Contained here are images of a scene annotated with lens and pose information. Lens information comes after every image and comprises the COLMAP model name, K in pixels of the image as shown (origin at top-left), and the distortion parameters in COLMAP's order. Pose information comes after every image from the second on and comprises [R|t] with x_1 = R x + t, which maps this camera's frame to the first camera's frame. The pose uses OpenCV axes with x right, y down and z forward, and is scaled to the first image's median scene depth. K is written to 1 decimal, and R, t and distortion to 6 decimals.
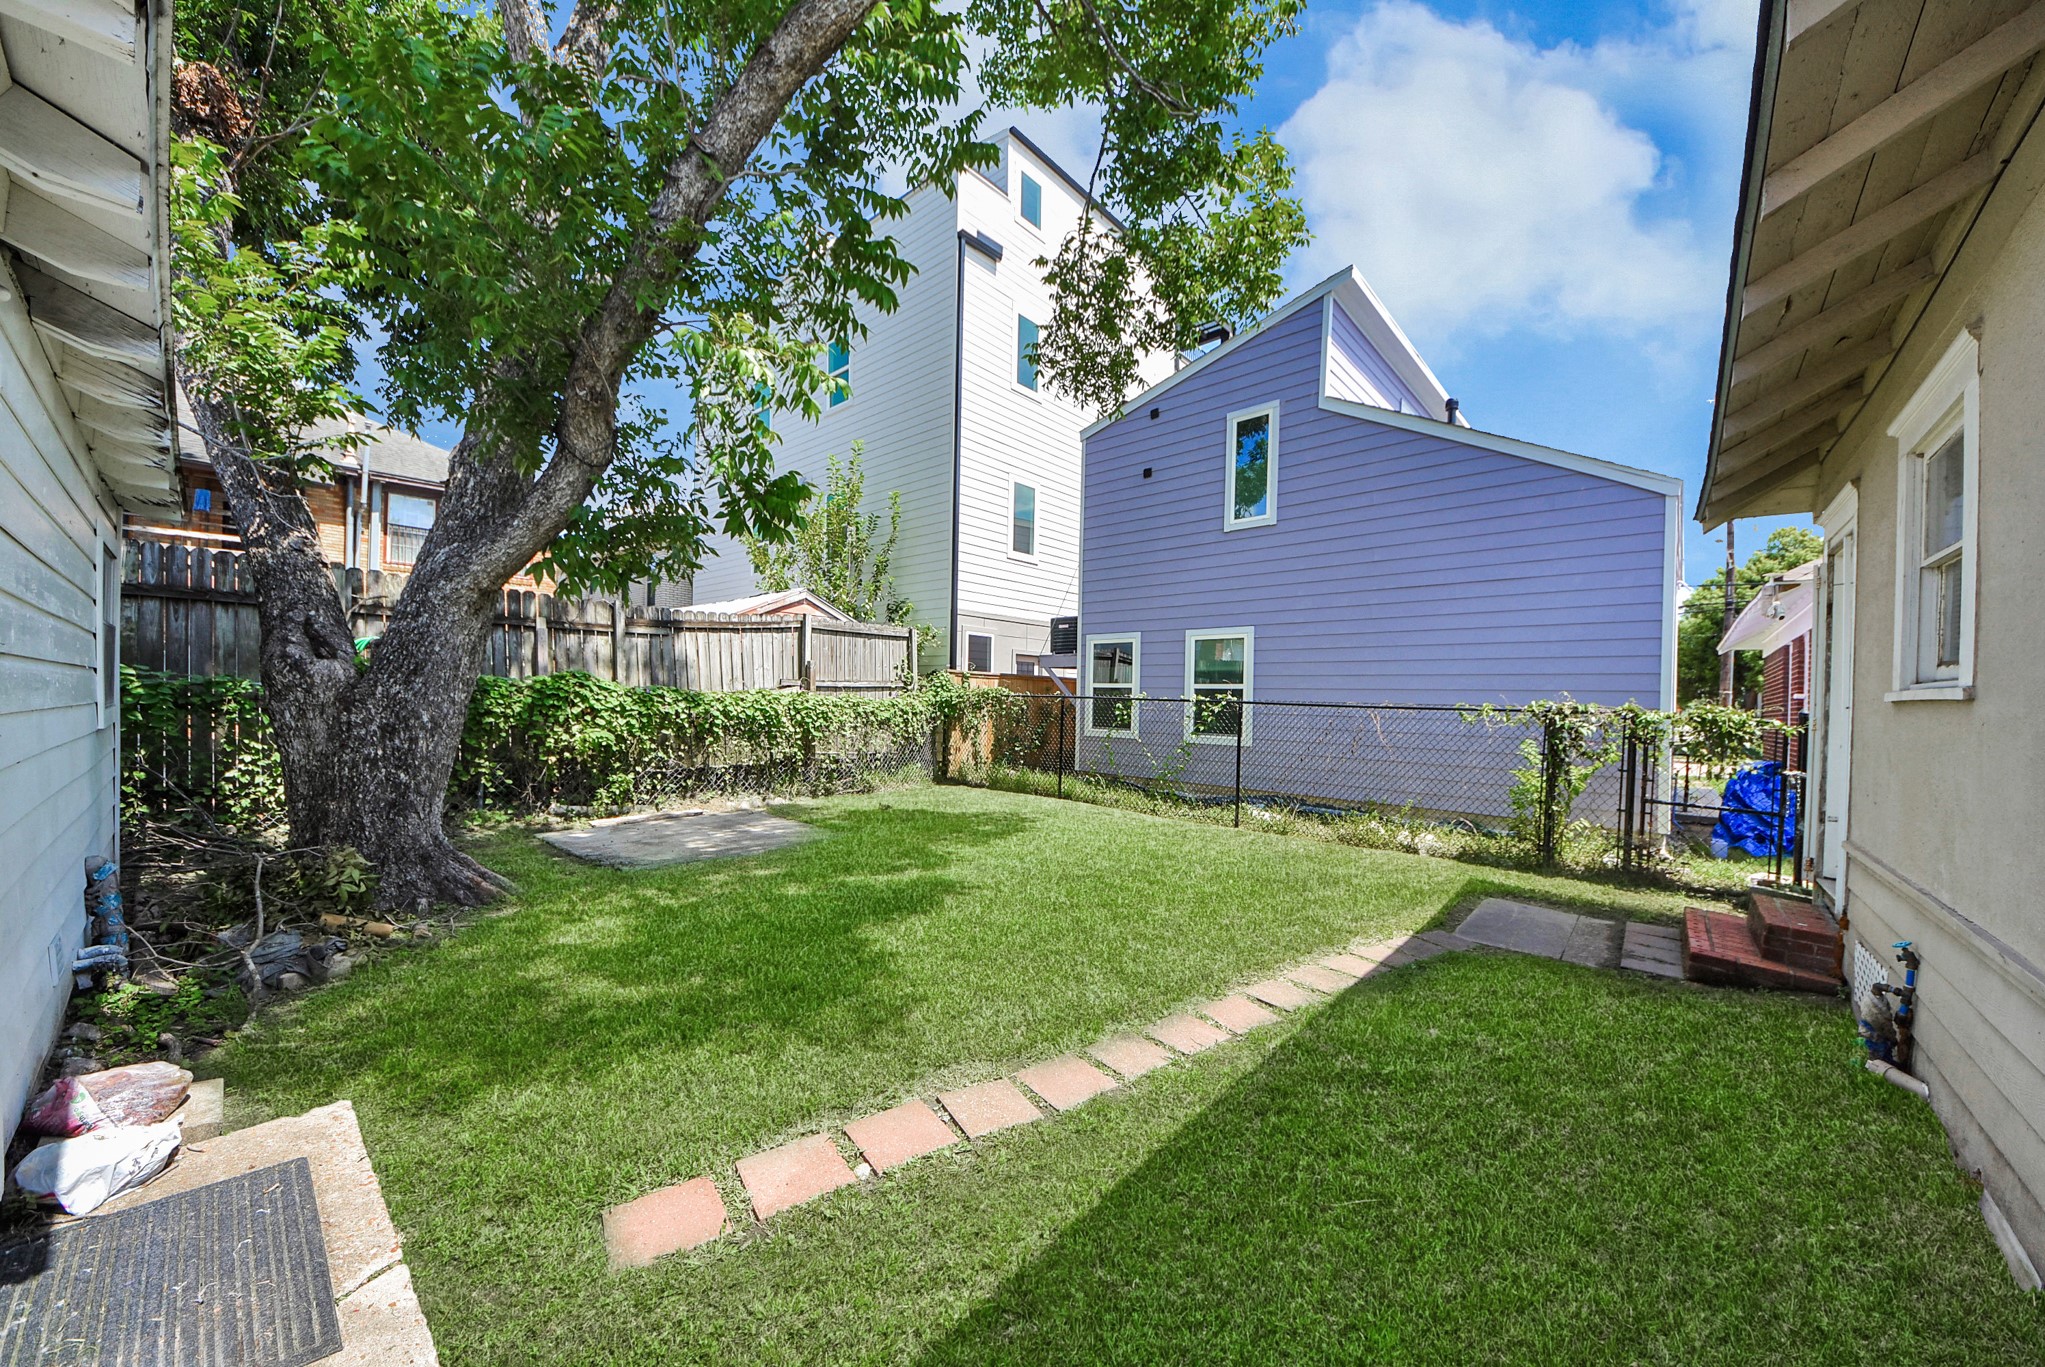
lens RADIAL K [[727.2, 0, 1036.7], [0, 727.2, 715.9], [0, 0, 1]] dist [0.019132, -0.011973]
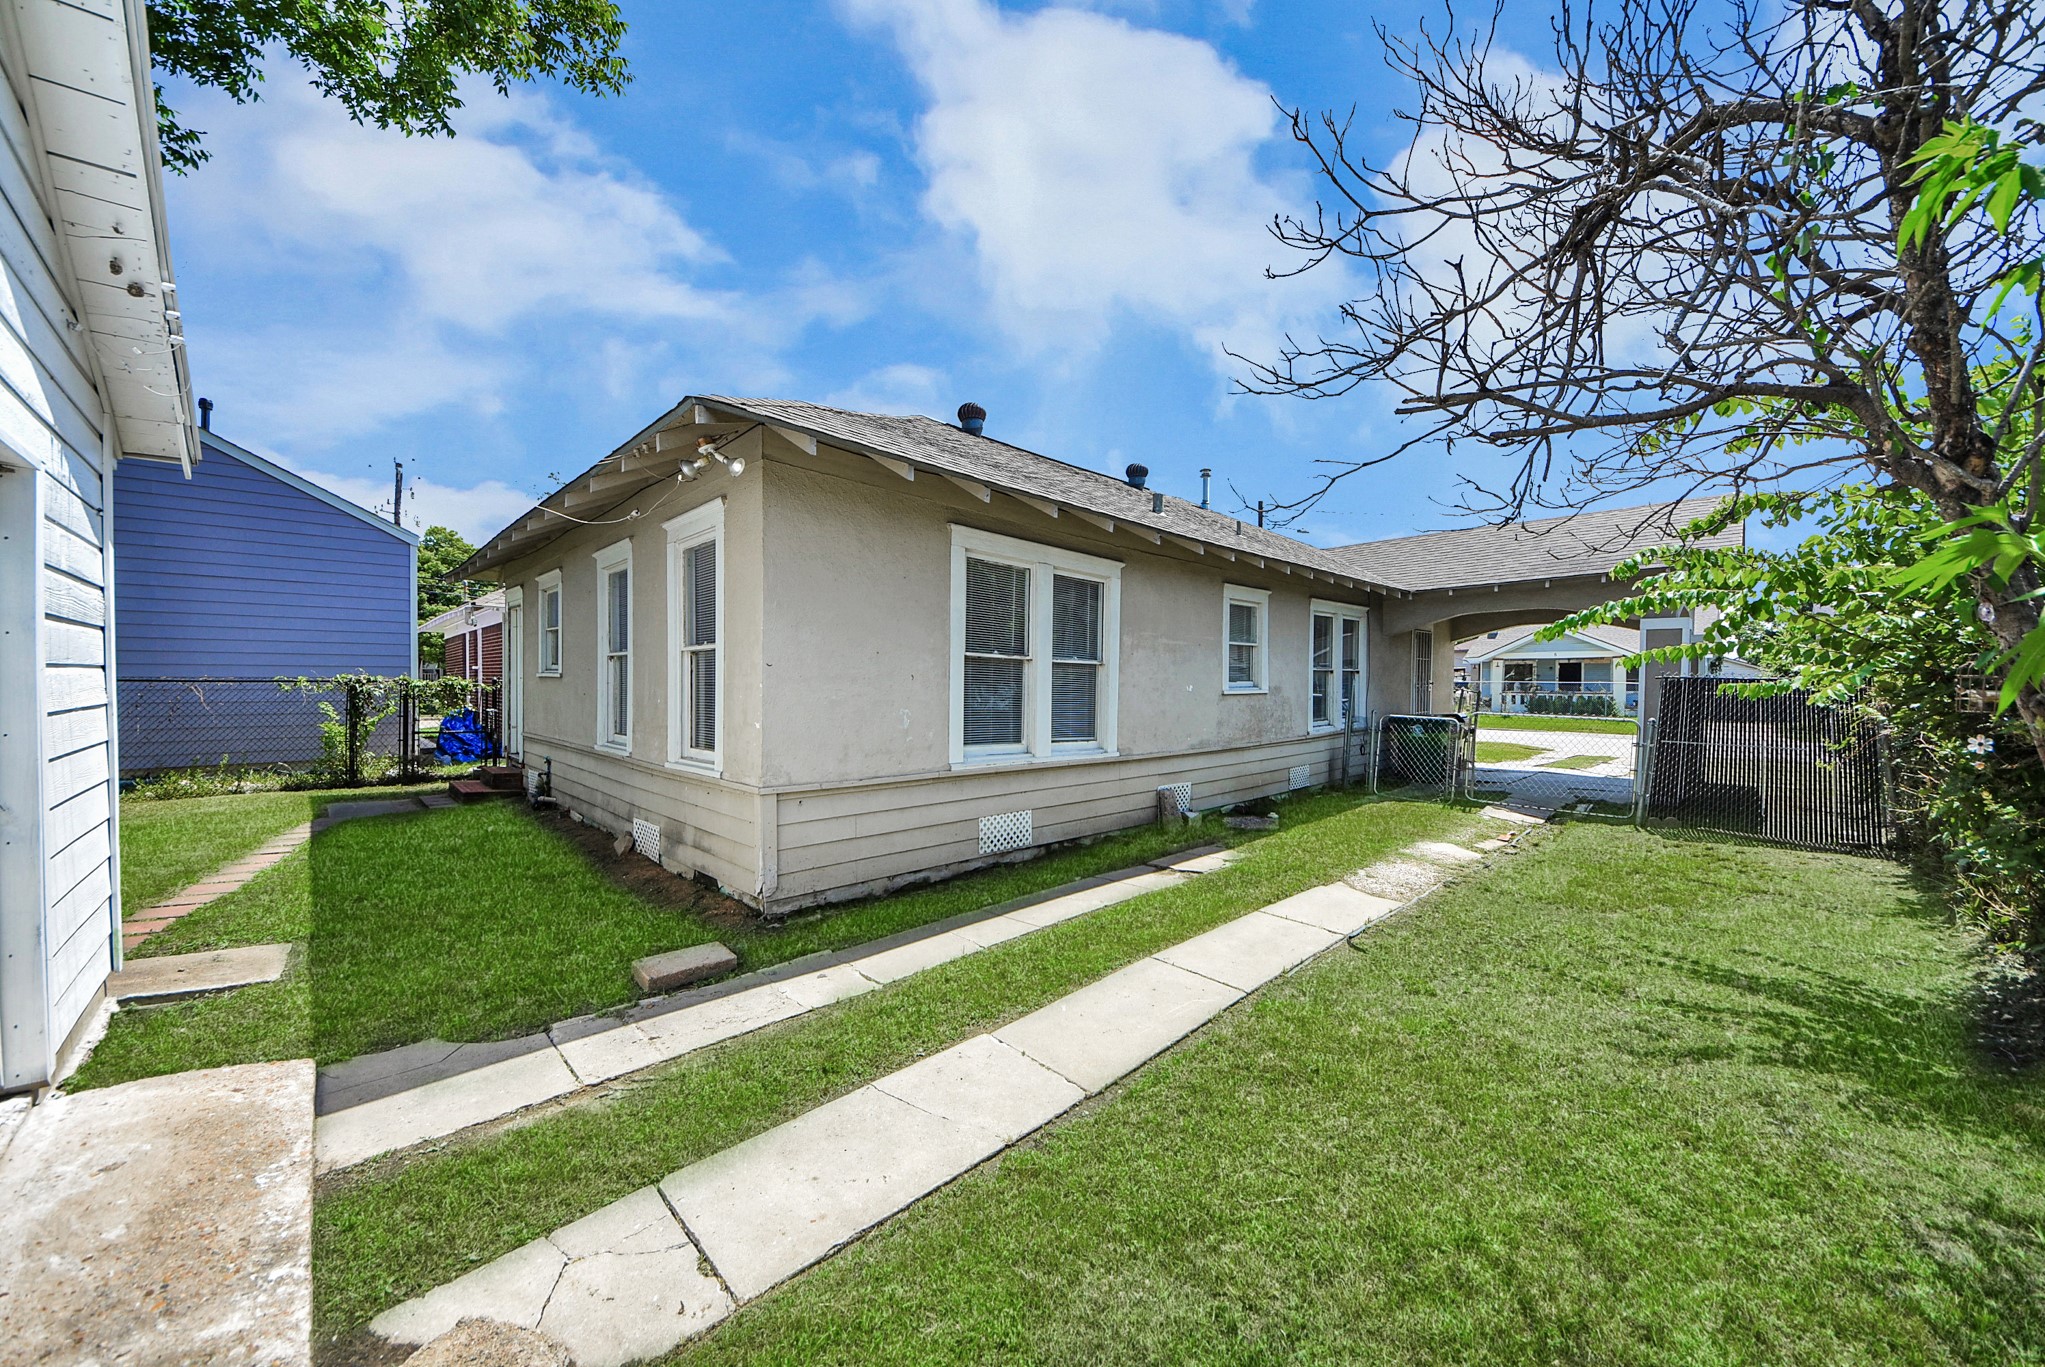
lens RADIAL K [[743.9, 0, 1035.2], [0, 743.9, 681.0], [0, 0, 1]] dist [0.052333, -0.028477]
pose [[0.092754, -0.014894, 0.995578, -0.745399], [0.015116, 0.999794, 0.013549, -0.006821], [-0.995574, 0.013792, 0.092960, -0.562718]]
